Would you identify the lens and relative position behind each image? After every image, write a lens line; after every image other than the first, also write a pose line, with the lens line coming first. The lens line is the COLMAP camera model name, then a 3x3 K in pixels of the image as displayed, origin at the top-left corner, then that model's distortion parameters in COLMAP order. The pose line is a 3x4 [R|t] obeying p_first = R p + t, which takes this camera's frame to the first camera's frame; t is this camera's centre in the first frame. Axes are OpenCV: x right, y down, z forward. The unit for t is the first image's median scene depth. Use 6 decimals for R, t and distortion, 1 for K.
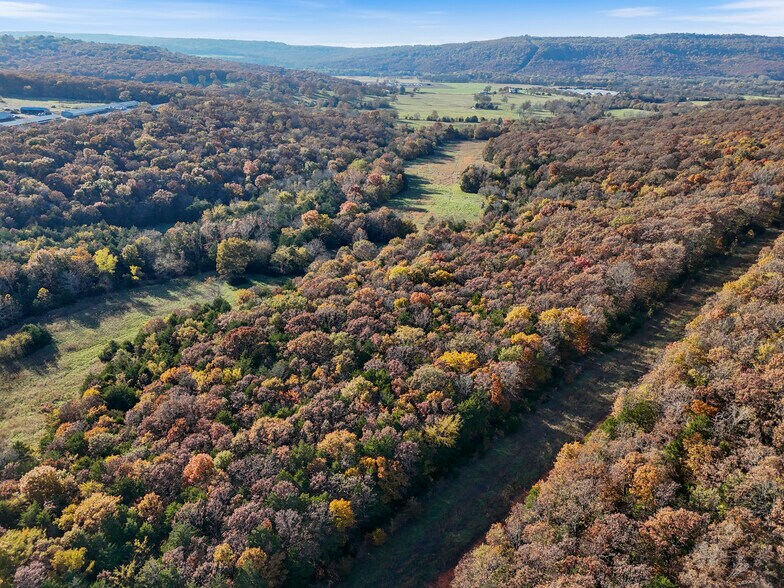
lens RADIAL K [[575.1, 0, 390.4], [0, 575.1, 294.0], [0, 0, 1]] dist [0.075721, -0.064405]
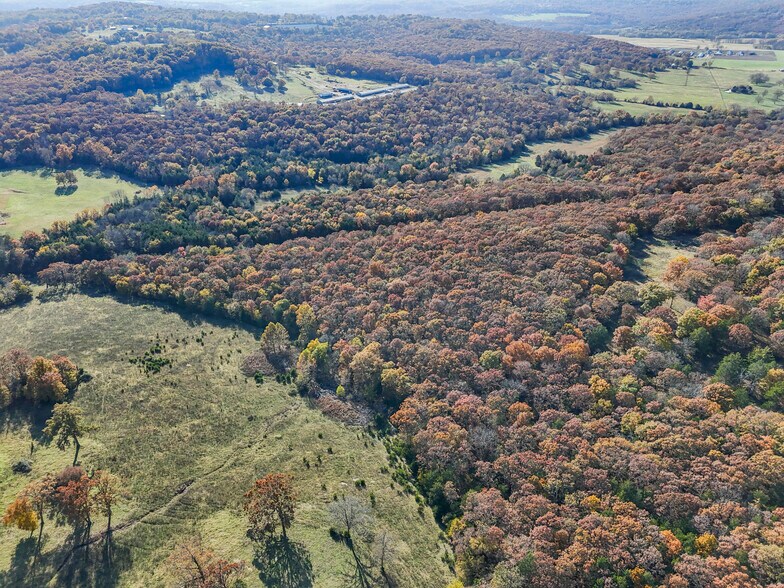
lens RADIAL K [[575.1, 0, 390.4], [0, 575.1, 294.0], [0, 0, 1]] dist [0.075721, -0.064405]
pose [[0.836201, 0.236234, -0.494936, 0.547066], [-0.197603, 0.971636, 0.129910, 0.027653], [0.511587, -0.010830, 0.859163, -0.458637]]
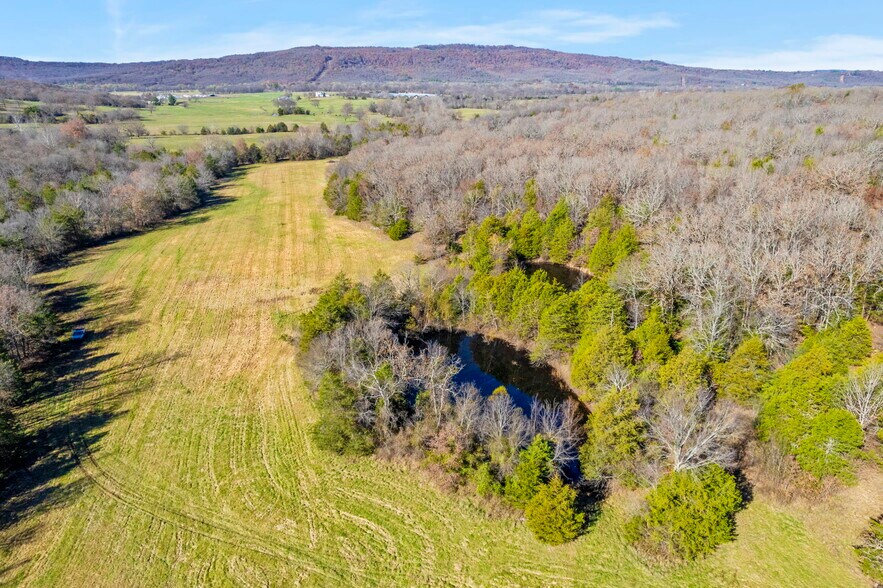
lens RADIAL K [[554.6, 0, 442.1], [0, 554.6, 317.0], [0, 0, 1]] dist [-0.042894, 0.000733]
pose [[0.912357, -0.181313, 0.367056, 0.086924], [0.171231, 0.983393, 0.060148, -0.191064], [-0.371866, 0.007975, 0.928252, 0.694645]]
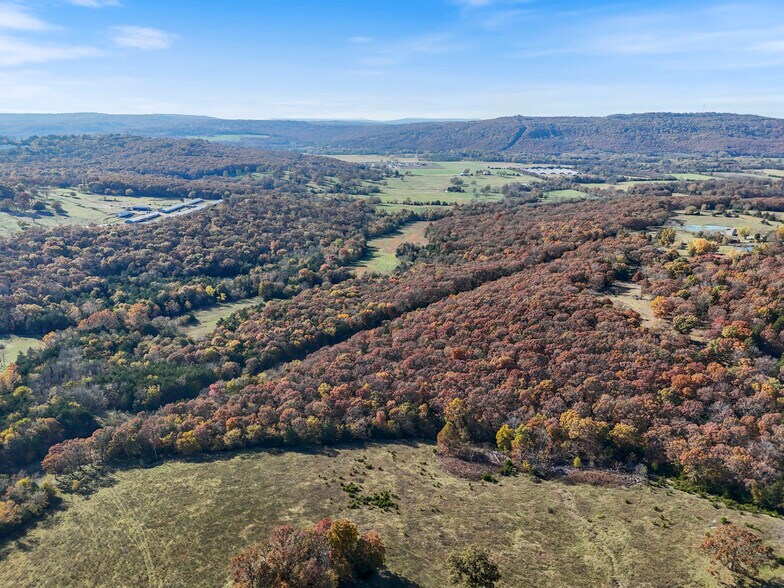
lens RADIAL K [[575.1, 0, 390.4], [0, 575.1, 294.0], [0, 0, 1]] dist [0.075721, -0.064405]
pose [[0.999493, -0.002461, -0.031746, 0.135053], [-0.000784, 0.994804, -0.101802, 0.087890], [0.031832, 0.101776, 0.994298, -0.581195]]
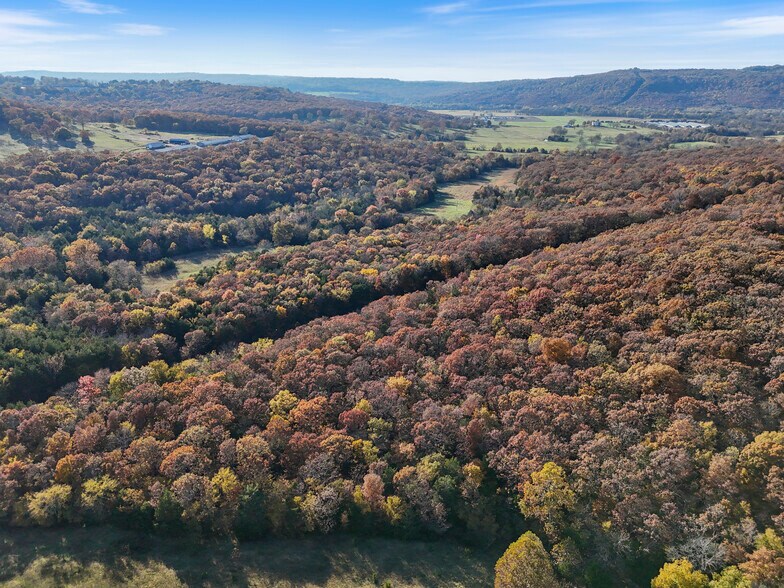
lens RADIAL K [[575.1, 0, 390.4], [0, 575.1, 294.0], [0, 0, 1]] dist [0.075721, -0.064405]
pose [[0.982054, 0.054499, -0.180552, 0.156662], [-0.063258, 0.997066, -0.043112, 0.076513], [0.177673, 0.053760, 0.982620, -0.249355]]
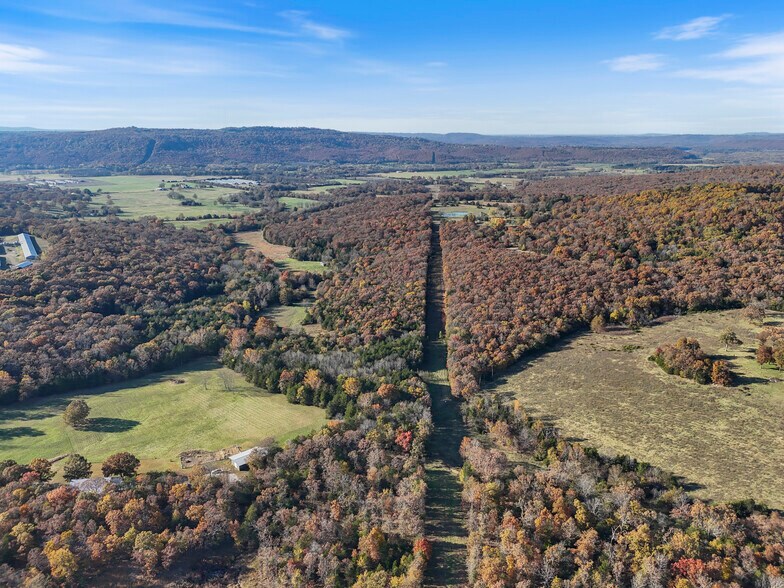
lens RADIAL K [[575.1, 0, 390.4], [0, 575.1, 294.0], [0, 0, 1]] dist [0.075721, -0.064405]
pose [[0.778262, -0.183281, 0.600597, -0.705382], [0.249406, 0.968000, -0.027785, 0.055370], [-0.576285, 0.171417, 0.799069, -0.626450]]
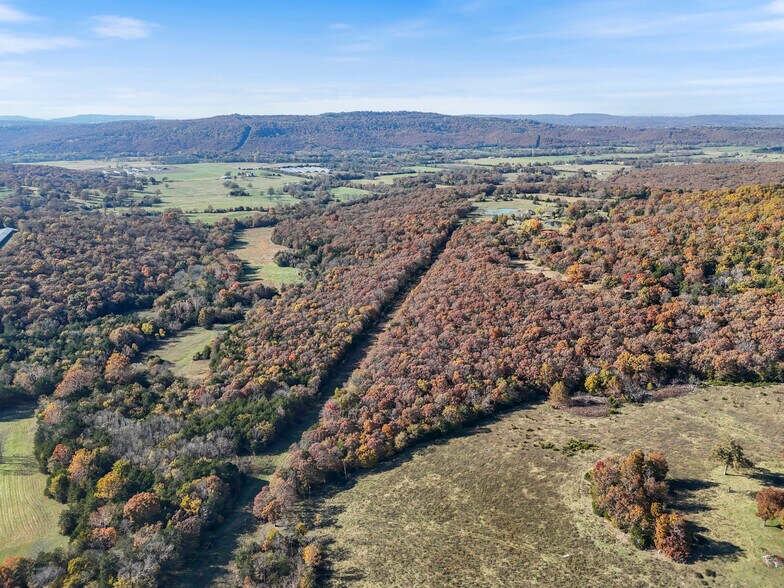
lens RADIAL K [[585.2, 0, 390.0], [0, 585.2, 293.0], [0, 0, 1]] dist [0.075846, -0.064838]
pose [[0.889141, -0.157470, 0.429688, -0.288407], [0.199103, 0.978523, -0.053393, 0.047657], [-0.412052, 0.133026, 0.901398, -0.585035]]
